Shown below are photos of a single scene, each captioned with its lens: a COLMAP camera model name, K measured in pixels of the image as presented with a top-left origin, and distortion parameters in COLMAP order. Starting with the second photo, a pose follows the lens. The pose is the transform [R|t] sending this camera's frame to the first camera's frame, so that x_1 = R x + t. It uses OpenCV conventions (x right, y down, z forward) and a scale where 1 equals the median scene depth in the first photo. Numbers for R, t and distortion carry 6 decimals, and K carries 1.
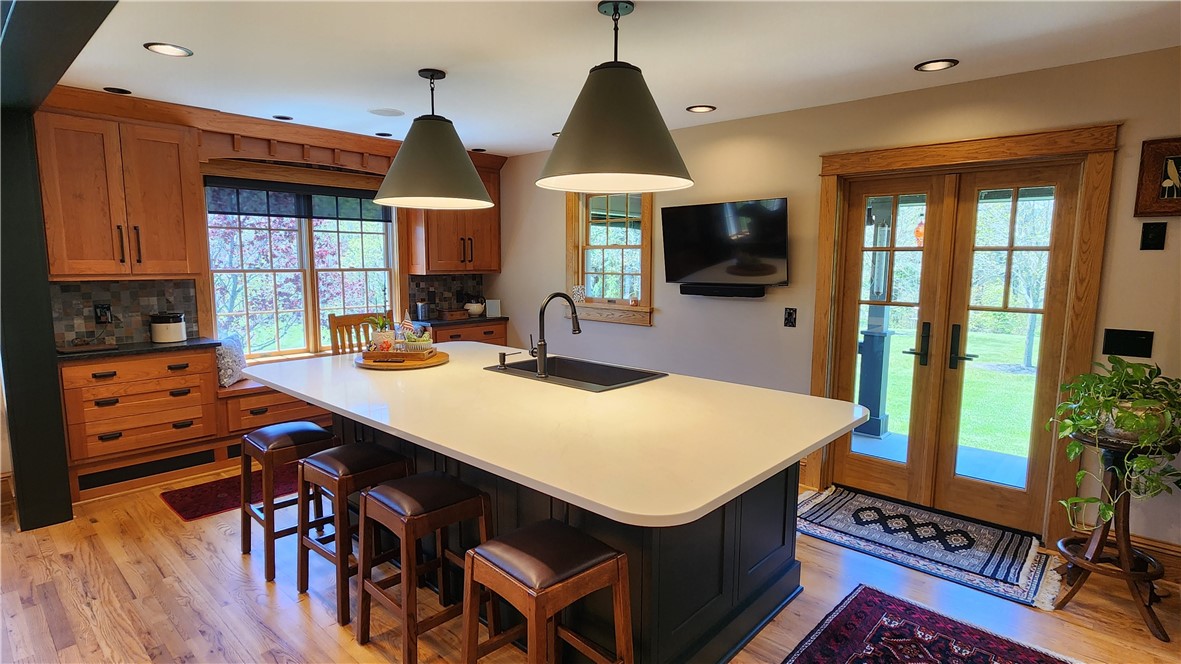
lens RADIAL K [[601.5, 0, 585.8], [0, 601.5, 330.6], [0, 0, 1]] dist [0.005584, 0.000927]
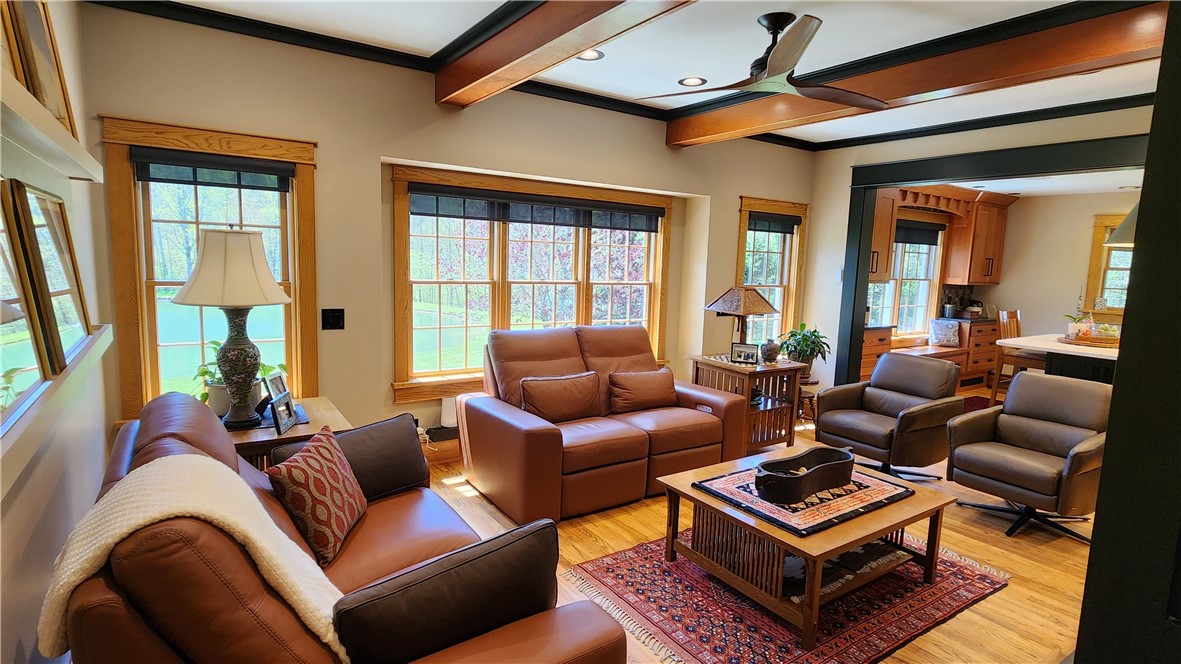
lens RADIAL K [[601.5, 0, 611.0], [0, 601.5, 331.1], [0, 0, 1]] dist [0.005584, 0.000927]
pose [[0.975101, 0.065444, -0.211885, -1.110433], [-0.063593, 0.997855, 0.015548, 0.061809], [0.212448, -0.001687, 0.977171, -0.754897]]
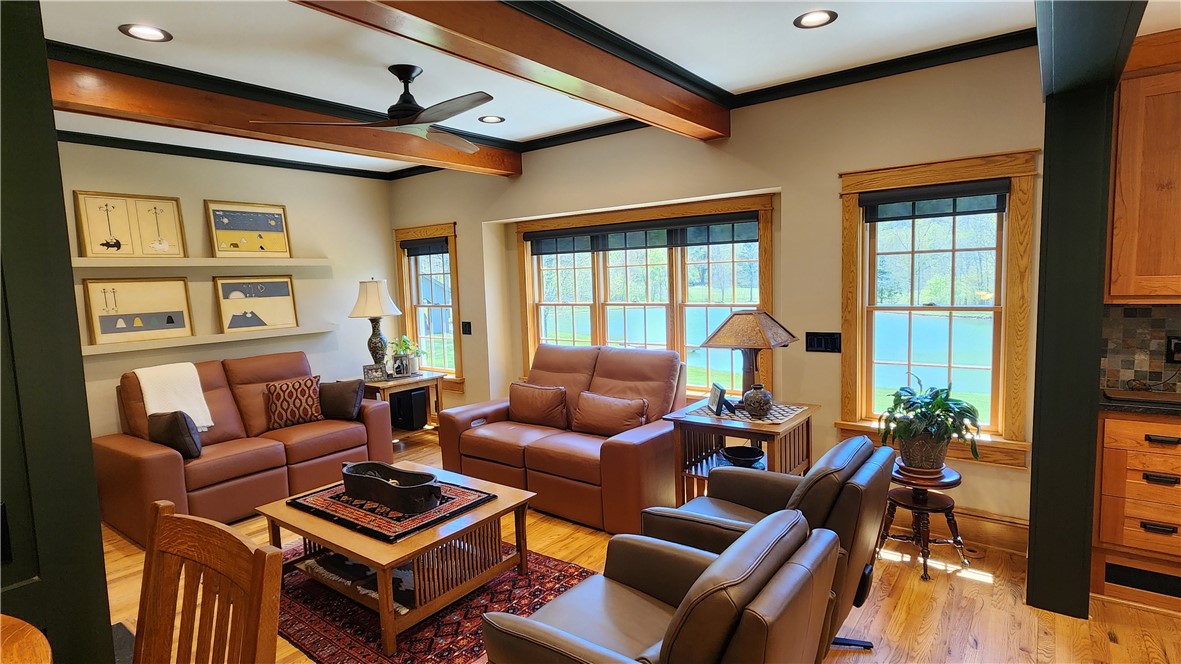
lens RADIAL K [[601.5, 0, 587.8], [0, 601.5, 334.9], [0, 0, 1]] dist [0.005584, 0.000927]
pose [[0.090811, 0.091438, -0.991661, -0.176148], [-0.080489, 0.993192, 0.084209, -0.052780], [0.992610, 0.072171, 0.097553, 0.264292]]
